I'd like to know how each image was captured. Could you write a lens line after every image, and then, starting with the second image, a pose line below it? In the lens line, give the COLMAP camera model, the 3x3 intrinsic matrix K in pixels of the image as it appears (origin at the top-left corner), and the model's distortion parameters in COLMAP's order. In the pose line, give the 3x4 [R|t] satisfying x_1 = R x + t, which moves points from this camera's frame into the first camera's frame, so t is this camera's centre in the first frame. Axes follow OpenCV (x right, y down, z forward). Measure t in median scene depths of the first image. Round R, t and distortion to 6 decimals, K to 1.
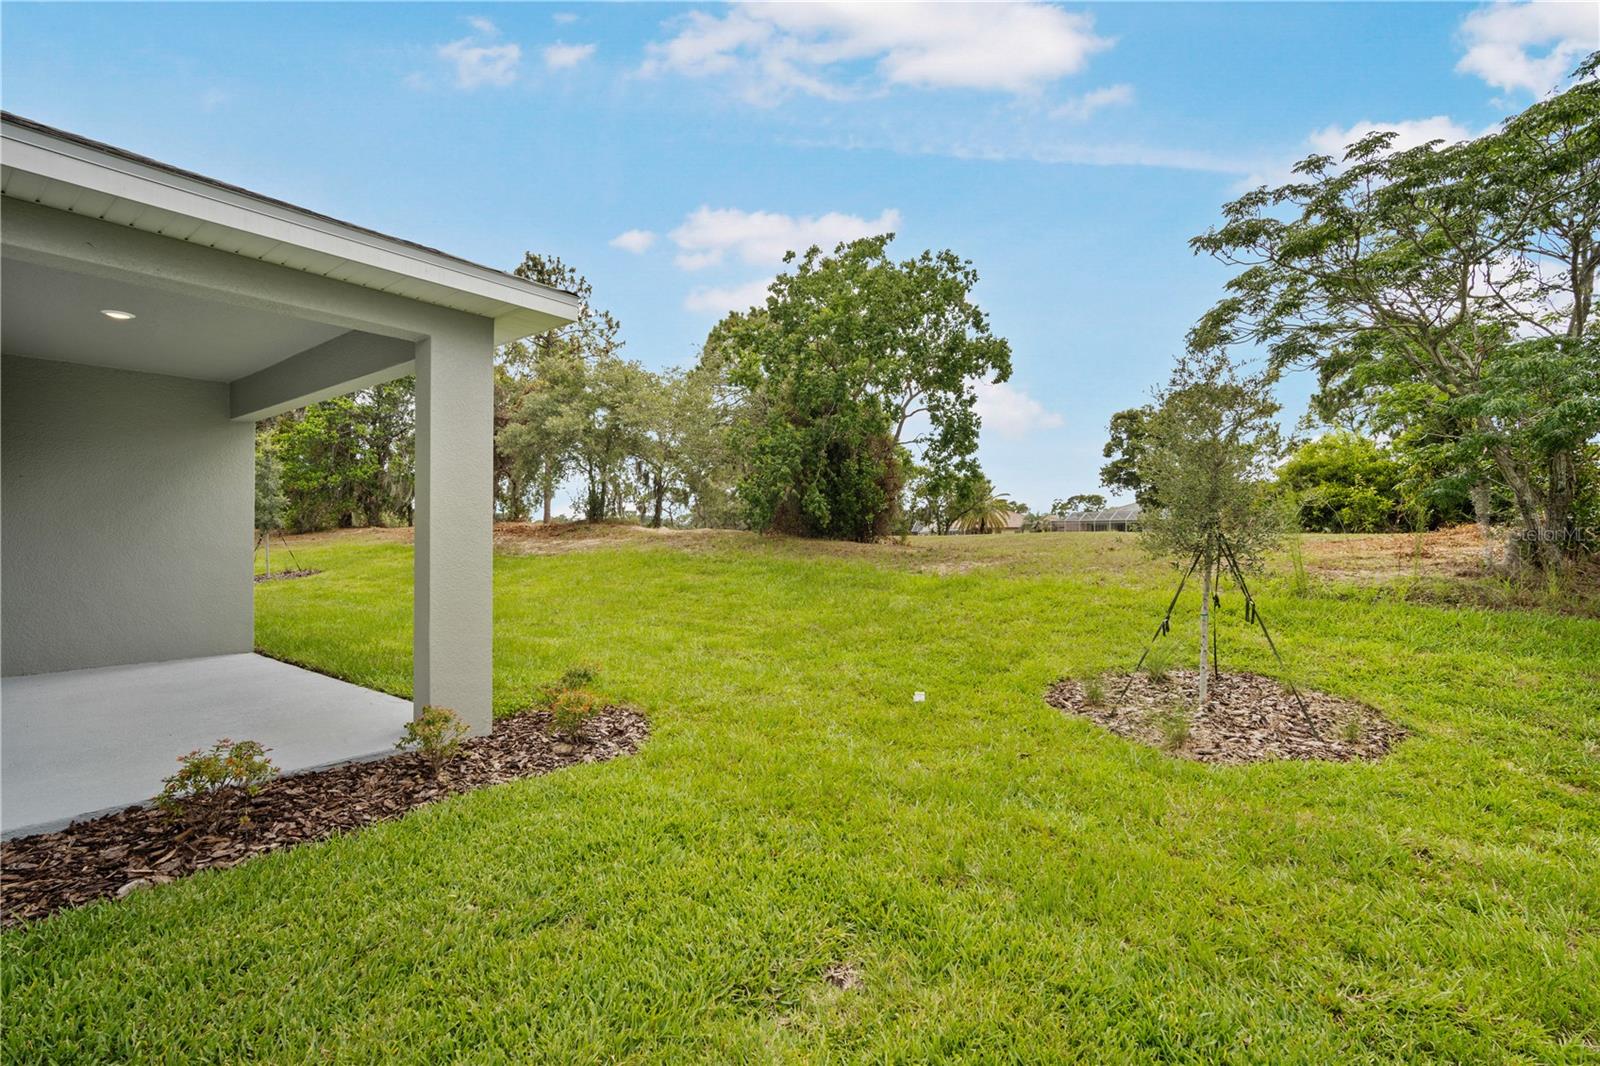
lens RADIAL K [[713.1, 0, 794.4], [0, 713.1, 538.4], [0, 0, 1]] dist [-0.001850, 0.000581]
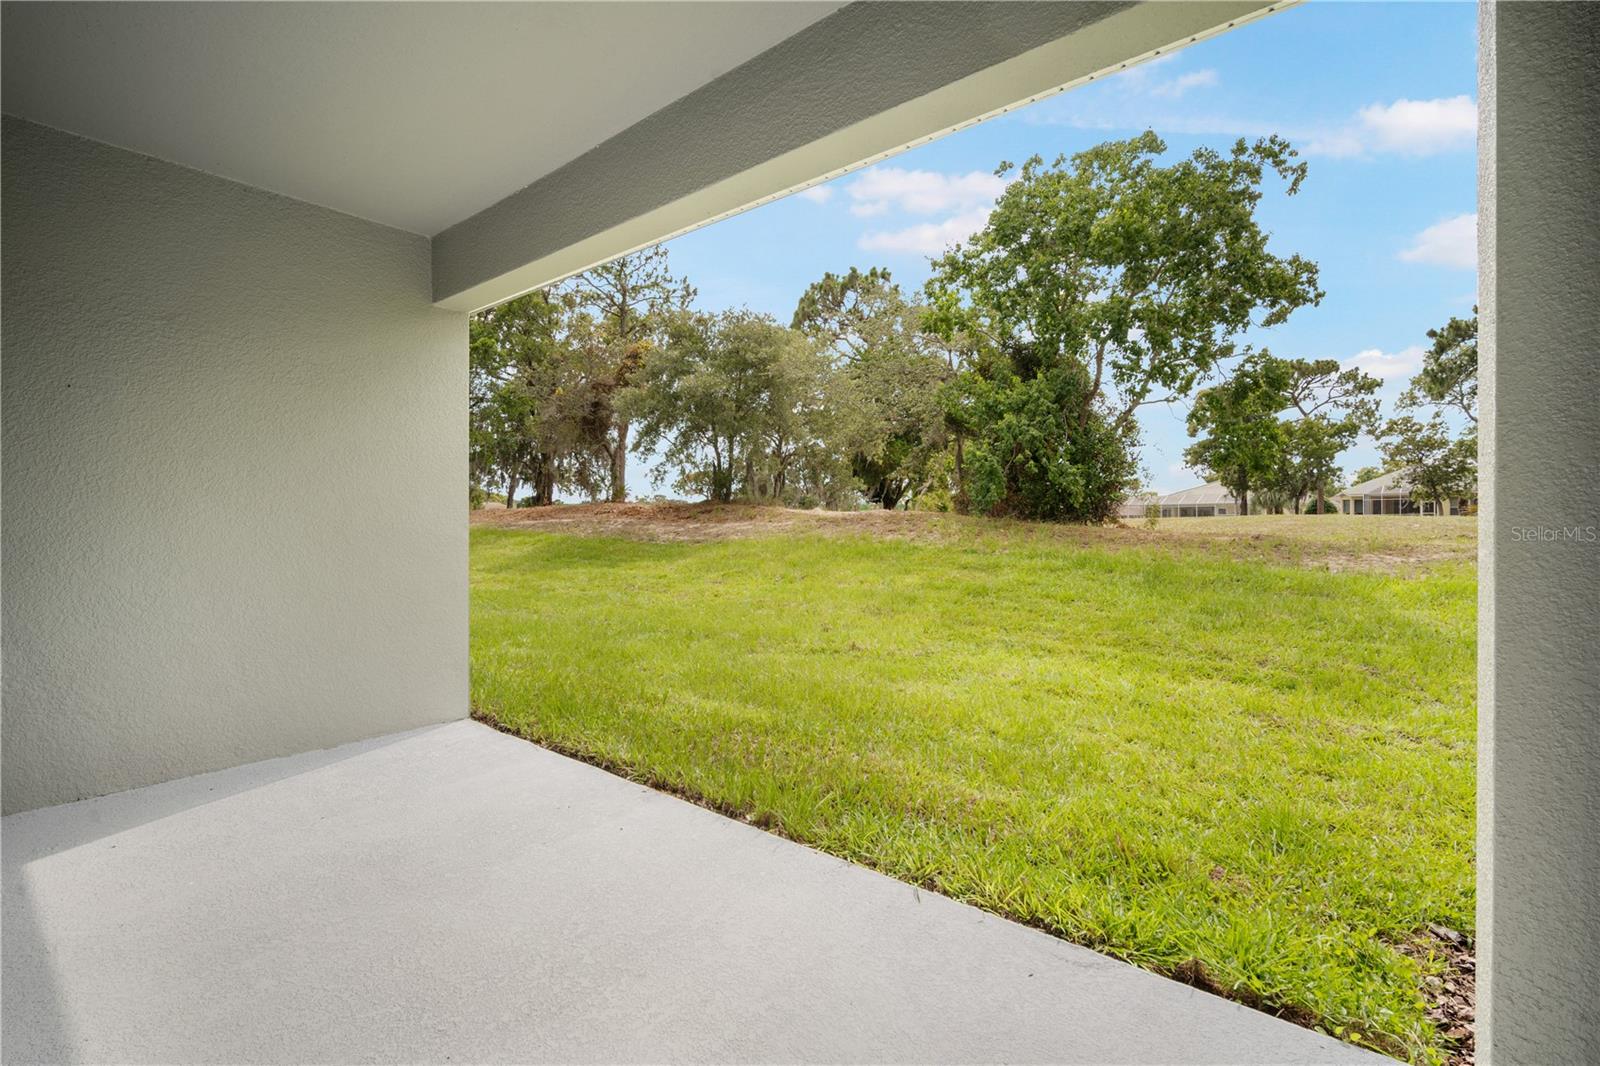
lens RADIAL K [[700.9, 0, 796.6], [0, 700.9, 535.7], [0, 0, 1]] dist [-0.004020, 0.000637]
pose [[0.999672, 0.002799, -0.025449, -0.091708], [-0.002309, 0.999812, 0.019258, 0.000366], [0.025498, -0.019193, 0.999491, 0.084918]]
